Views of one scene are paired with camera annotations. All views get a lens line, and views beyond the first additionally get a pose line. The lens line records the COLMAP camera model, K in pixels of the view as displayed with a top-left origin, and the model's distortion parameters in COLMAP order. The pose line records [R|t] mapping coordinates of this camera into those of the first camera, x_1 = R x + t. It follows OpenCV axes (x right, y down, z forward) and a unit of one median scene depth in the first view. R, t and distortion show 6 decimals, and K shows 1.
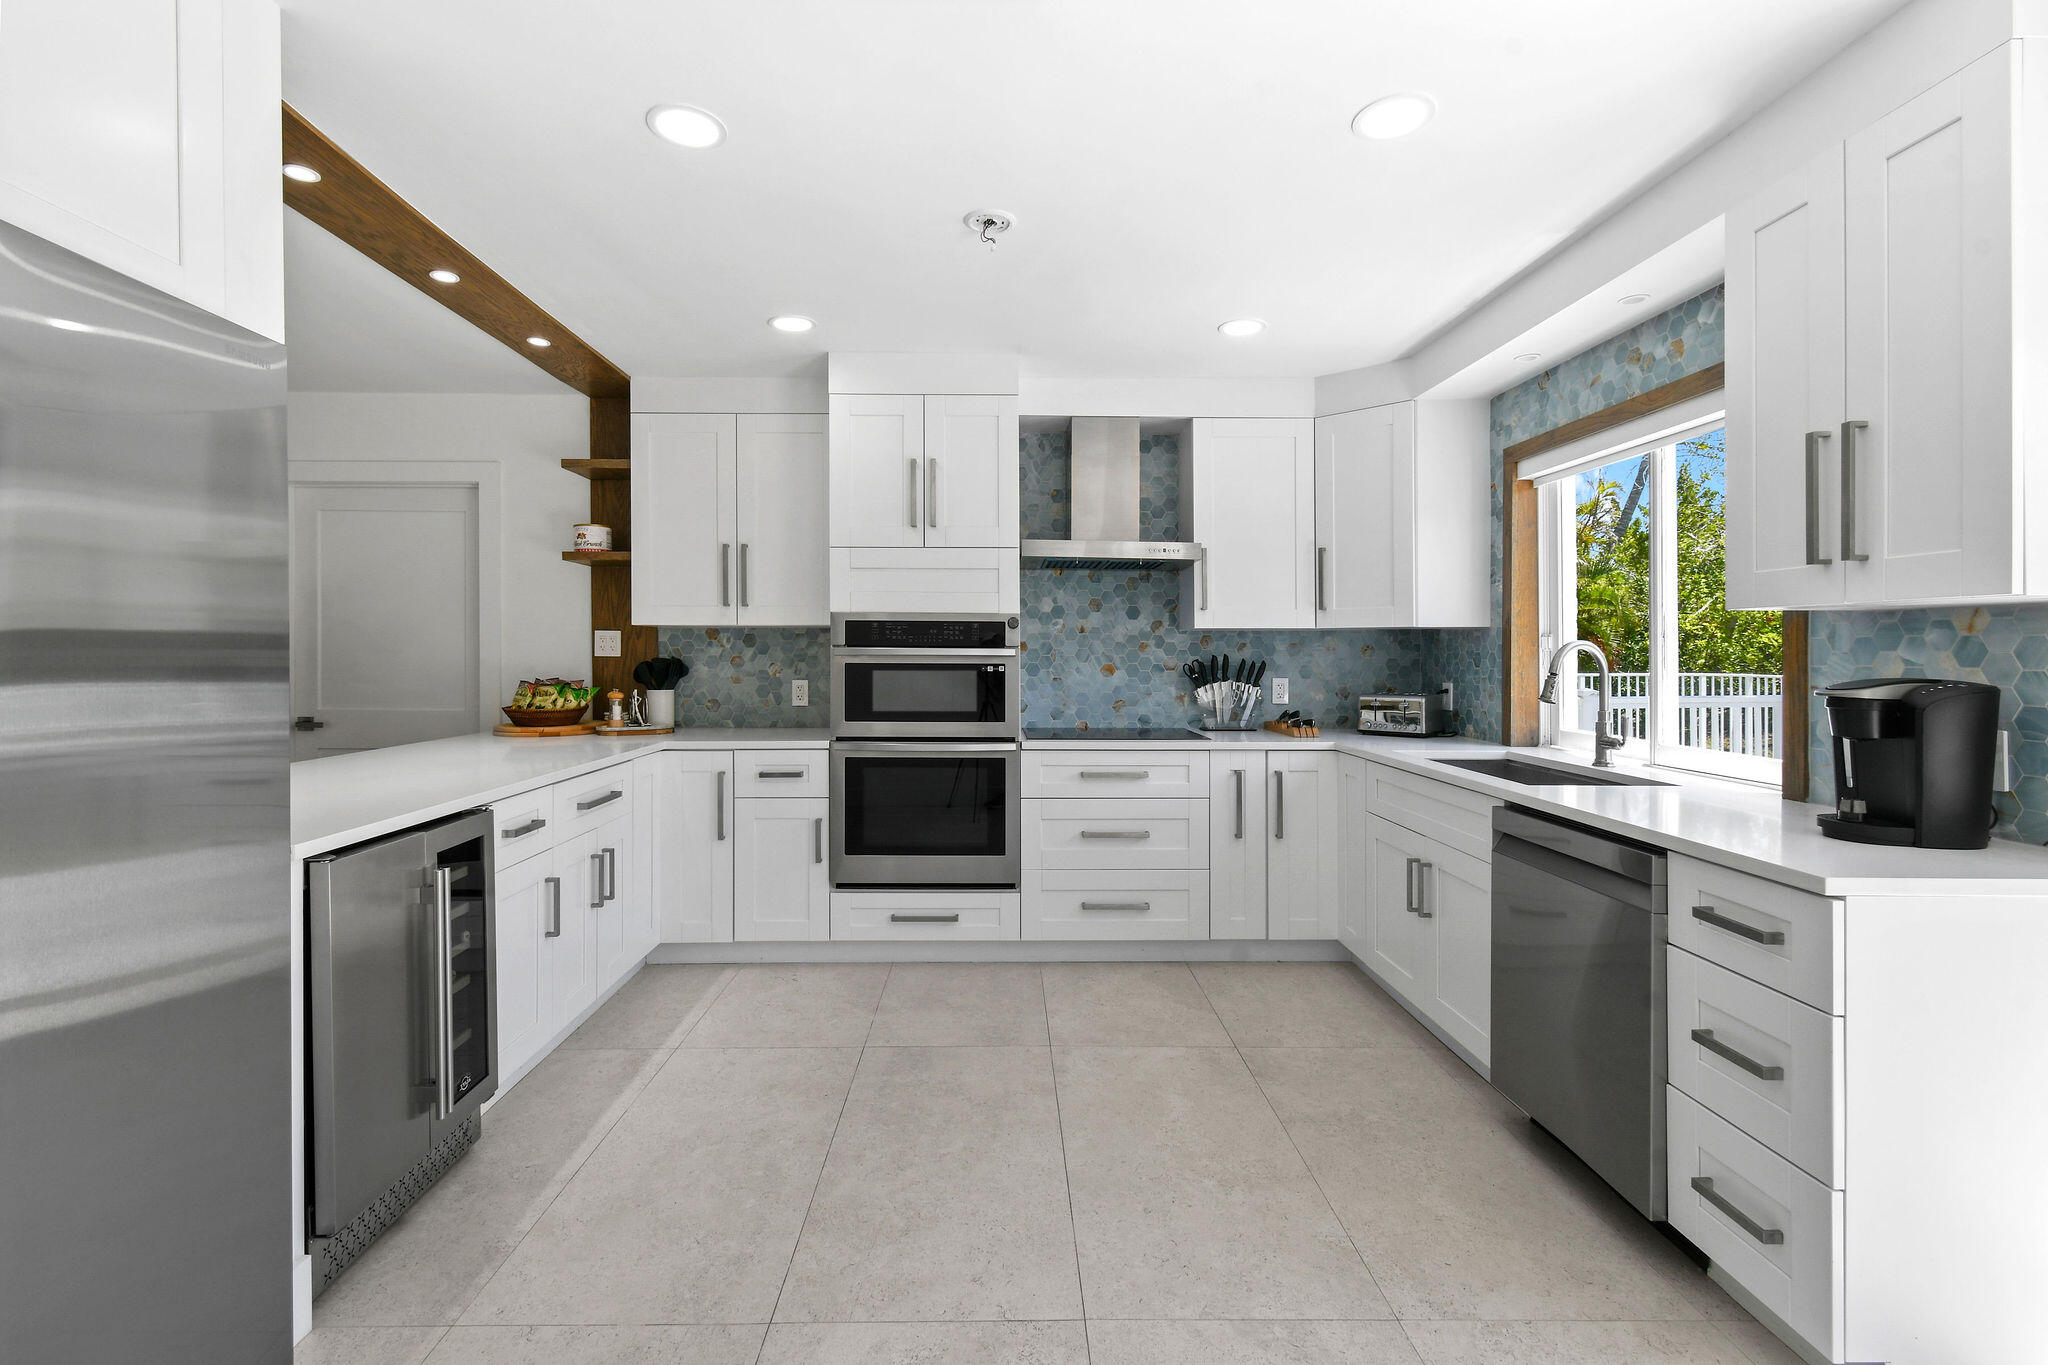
lens RADIAL K [[913.2, 0, 1008.0], [0, 913.2, 647.6], [0, 0, 1]] dist [0.001144, -0.000220]
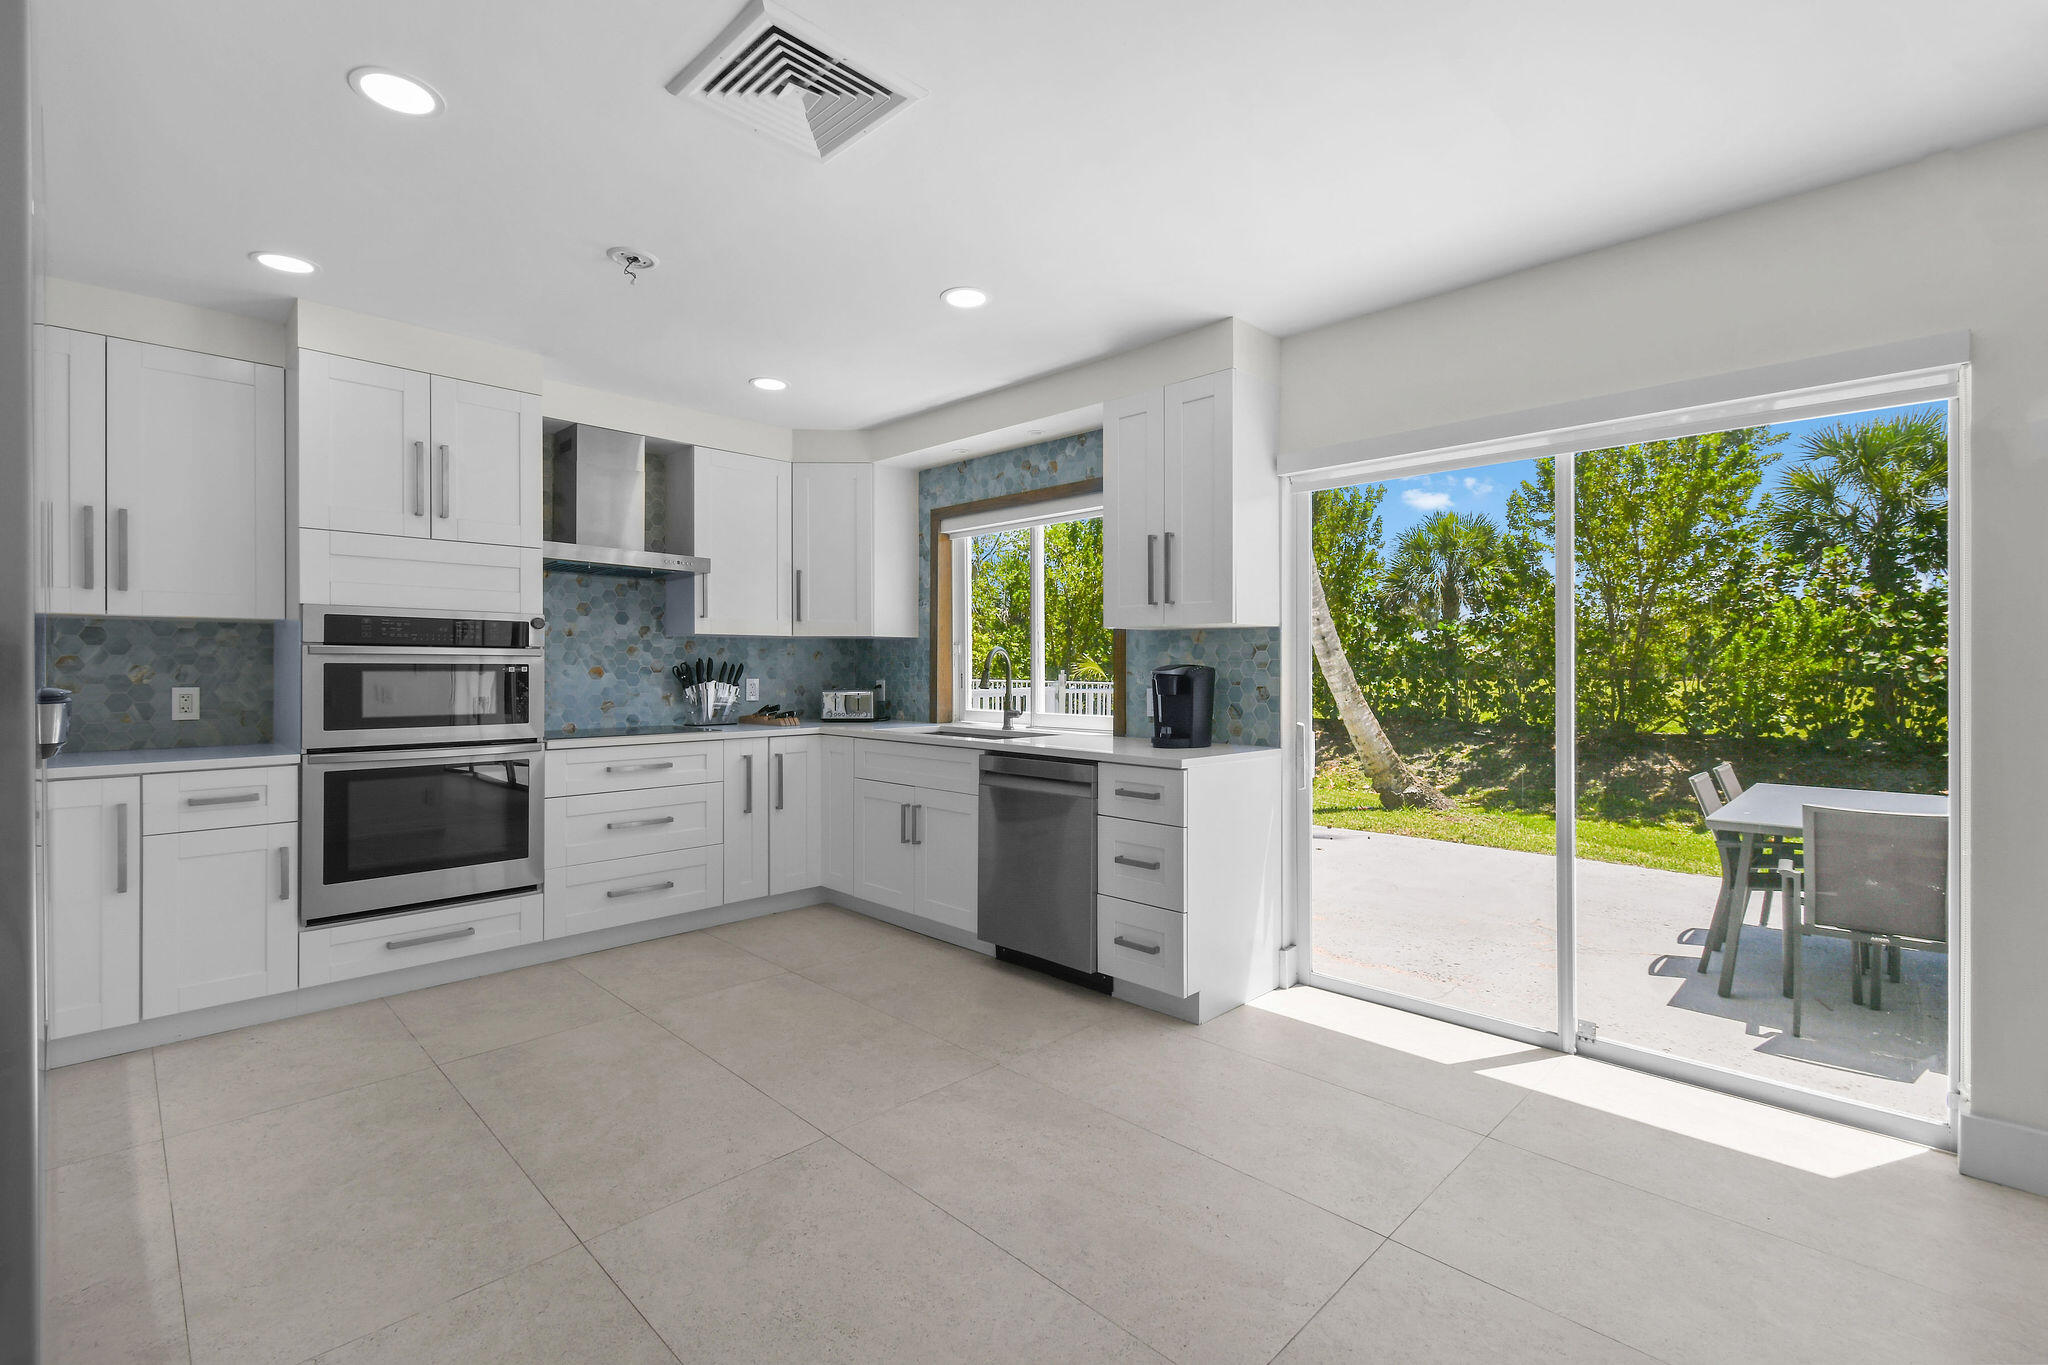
lens RADIAL K [[890.9, 0, 1030.9], [0, 890.9, 655.2], [0, 0, 1]] dist [0.000571, -0.000213]
pose [[0.716217, 0.007806, 0.697834, -0.286697], [-0.002448, 0.999959, -0.008674, 0.014796], [-0.697873, 0.004504, 0.716207, -0.073098]]
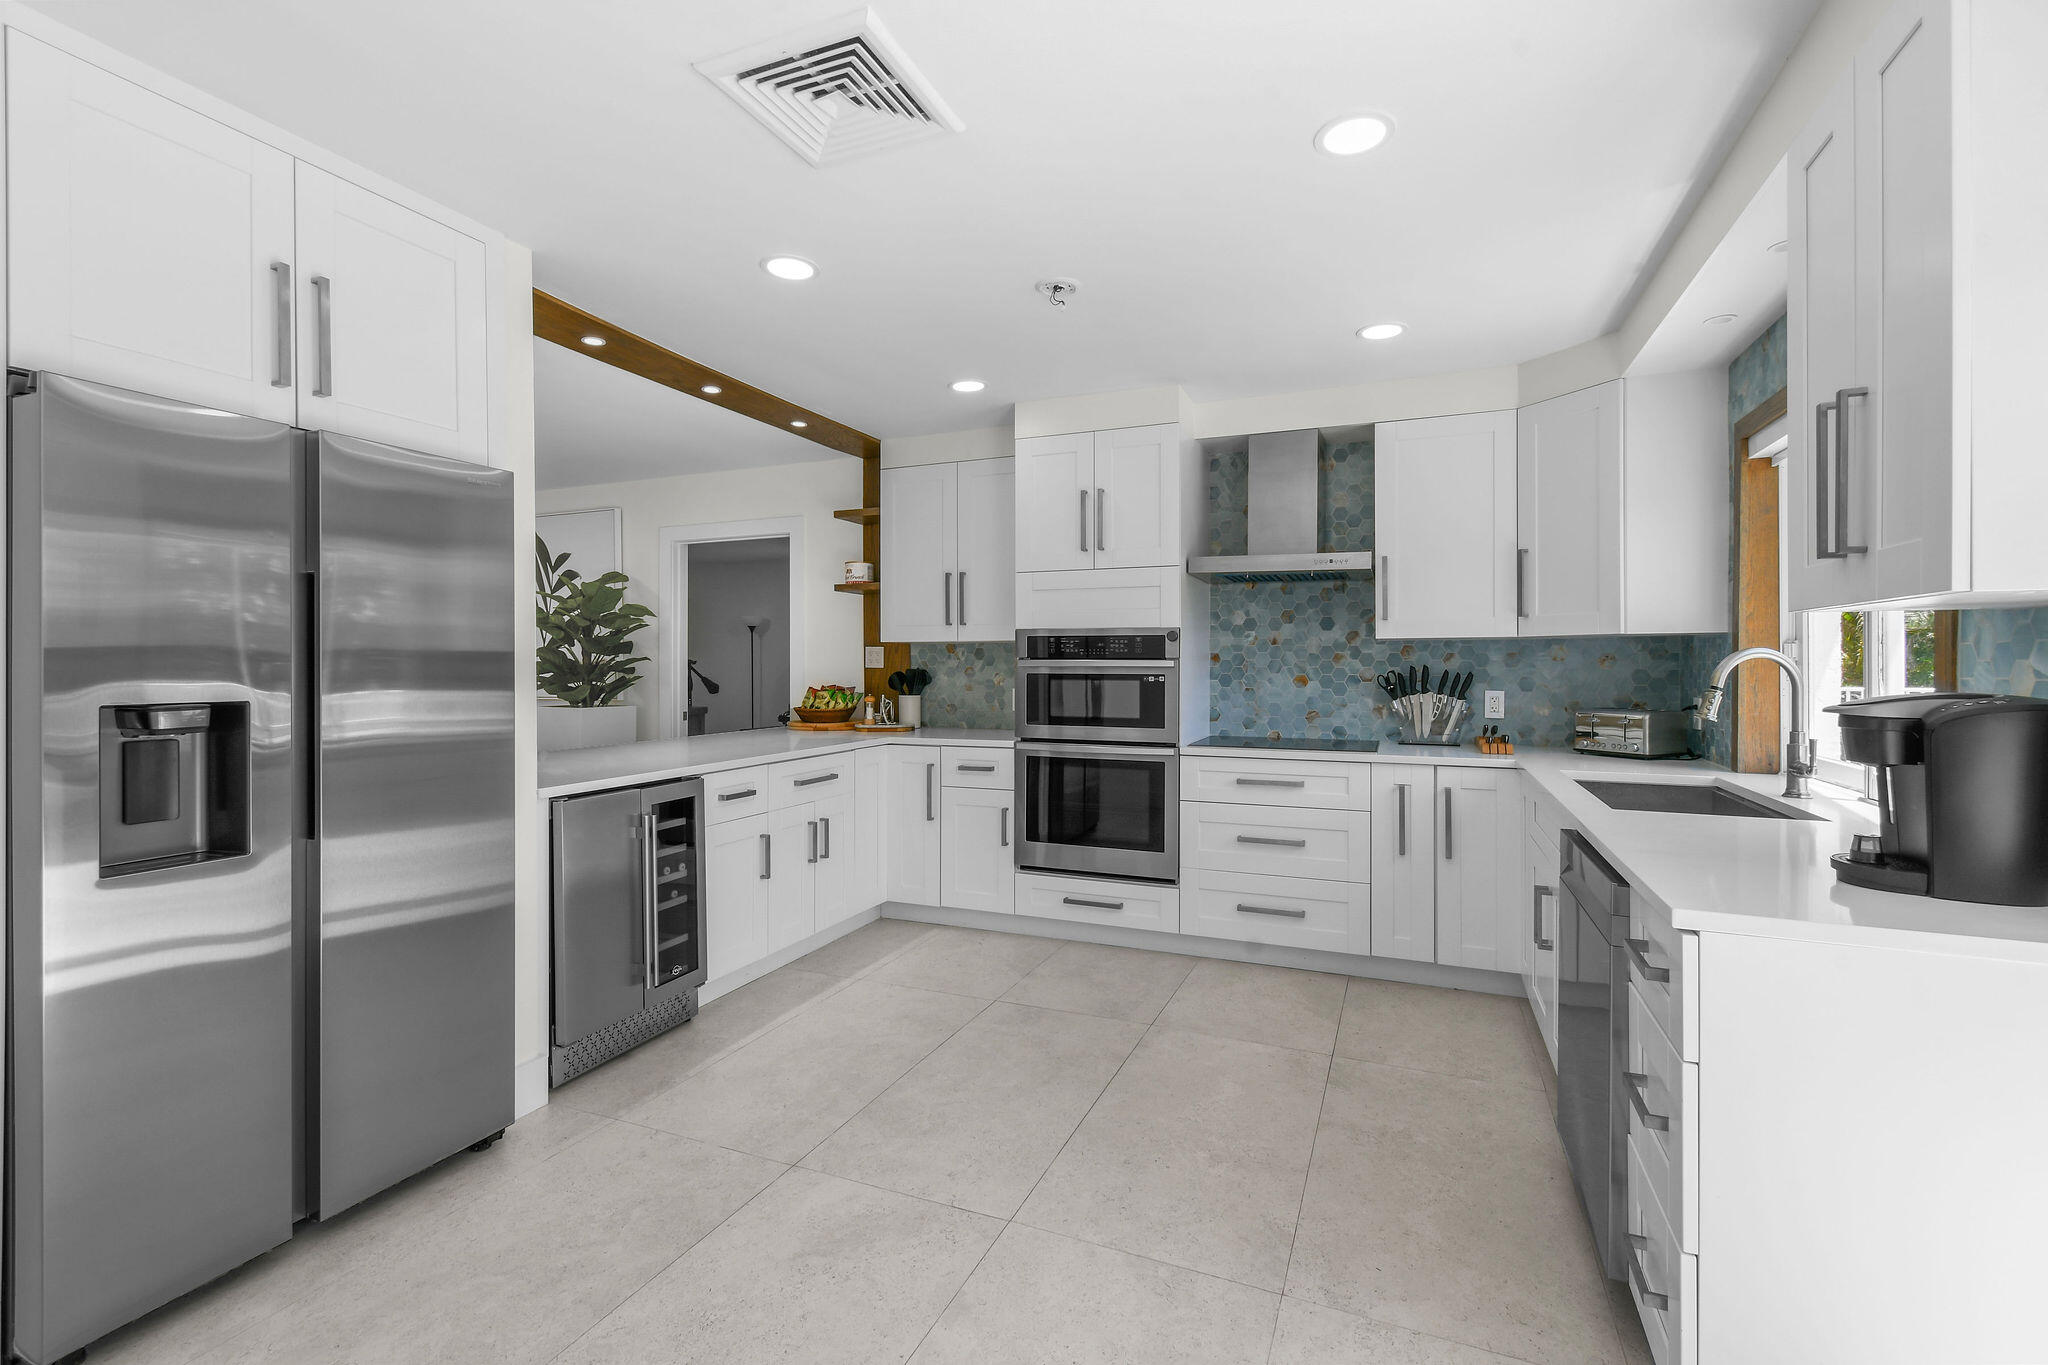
lens RADIAL K [[892.6, 0, 1018.6], [0, 892.6, 658.9], [0, 0, 1]] dist [0.001353, 0.000057]
pose [[0.917356, -0.004645, -0.398041, 0.256966], [0.004500, 0.999989, -0.001299, 0.000053], [0.398043, -0.000600, 0.917367, -0.031370]]
